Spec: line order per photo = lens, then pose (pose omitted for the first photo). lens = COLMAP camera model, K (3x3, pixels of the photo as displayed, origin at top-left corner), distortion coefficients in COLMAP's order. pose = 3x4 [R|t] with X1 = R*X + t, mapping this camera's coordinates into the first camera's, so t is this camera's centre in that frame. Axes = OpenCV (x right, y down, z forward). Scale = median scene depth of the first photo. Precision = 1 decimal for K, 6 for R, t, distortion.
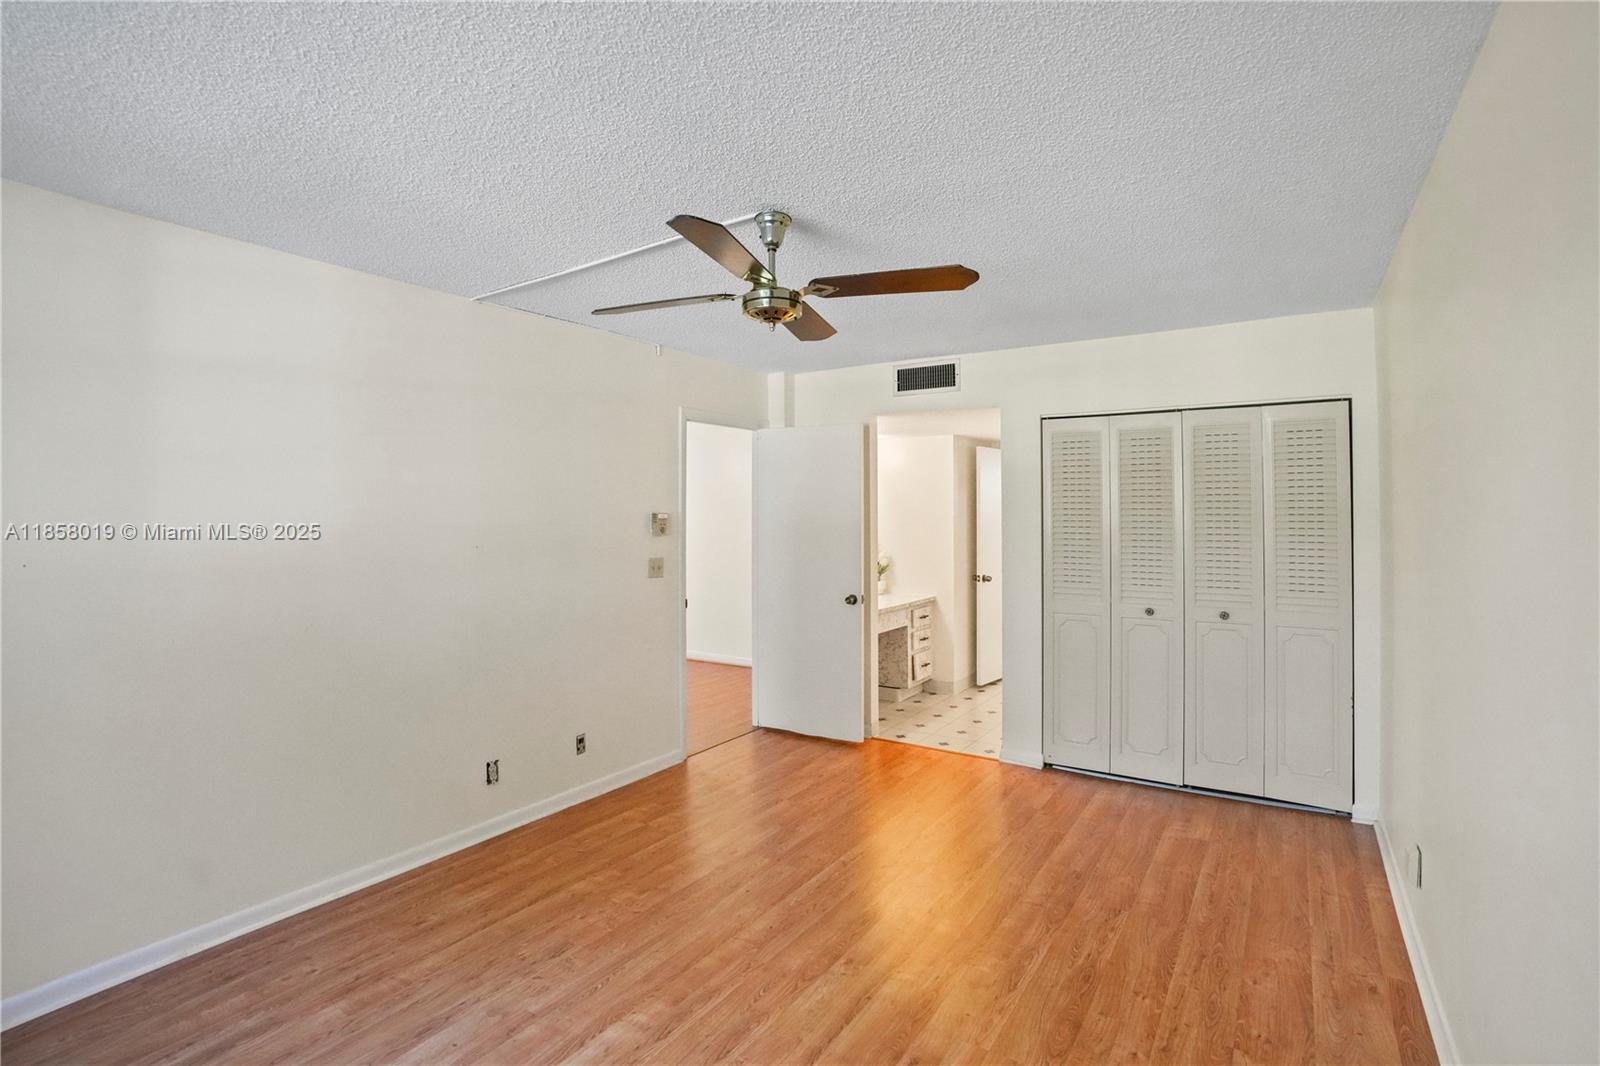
lens RADIAL K [[744.8, 0, 808.9], [0, 744.8, 505.4], [0, 0, 1]] dist [-0.050647, 0.012398]
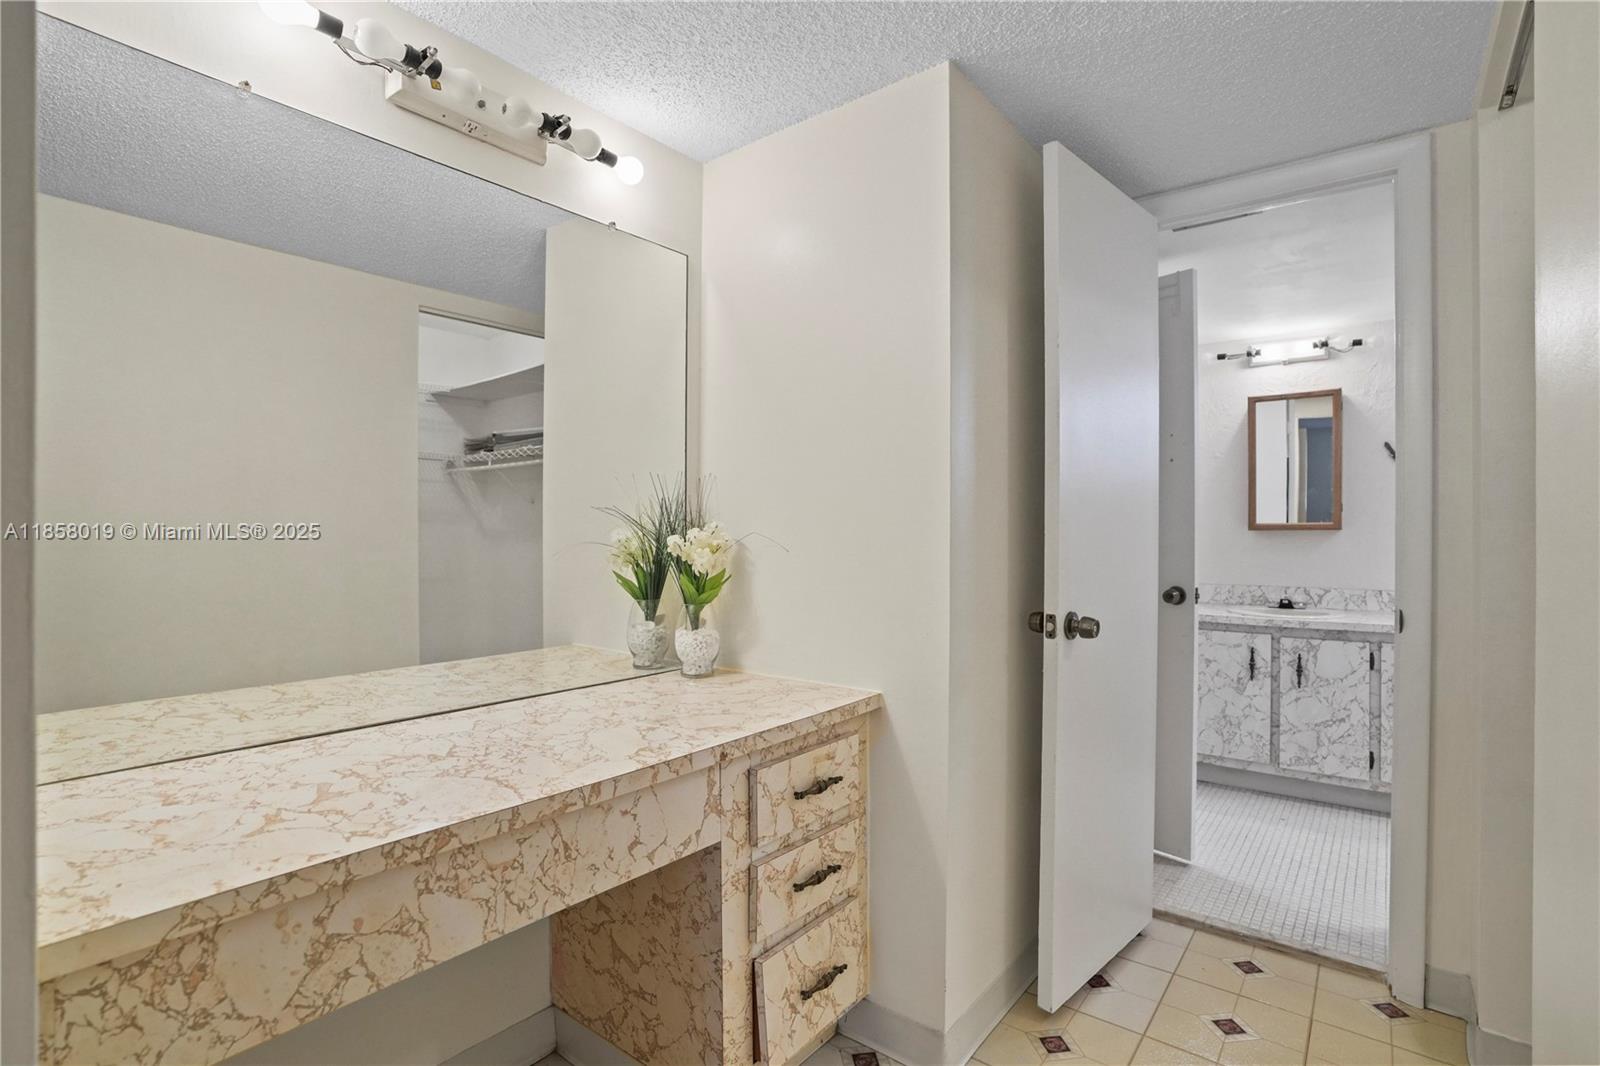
lens RADIAL K [[737.9, 0, 801.9], [0, 737.9, 528.1], [0, 0, 1]] dist [-0.048412, -0.000131]
pose [[0.994760, 0.006060, -0.102062, 0.312712], [-0.004710, 0.999898, 0.013471, 0.112366], [0.102133, -0.012920, 0.994687, 1.372266]]
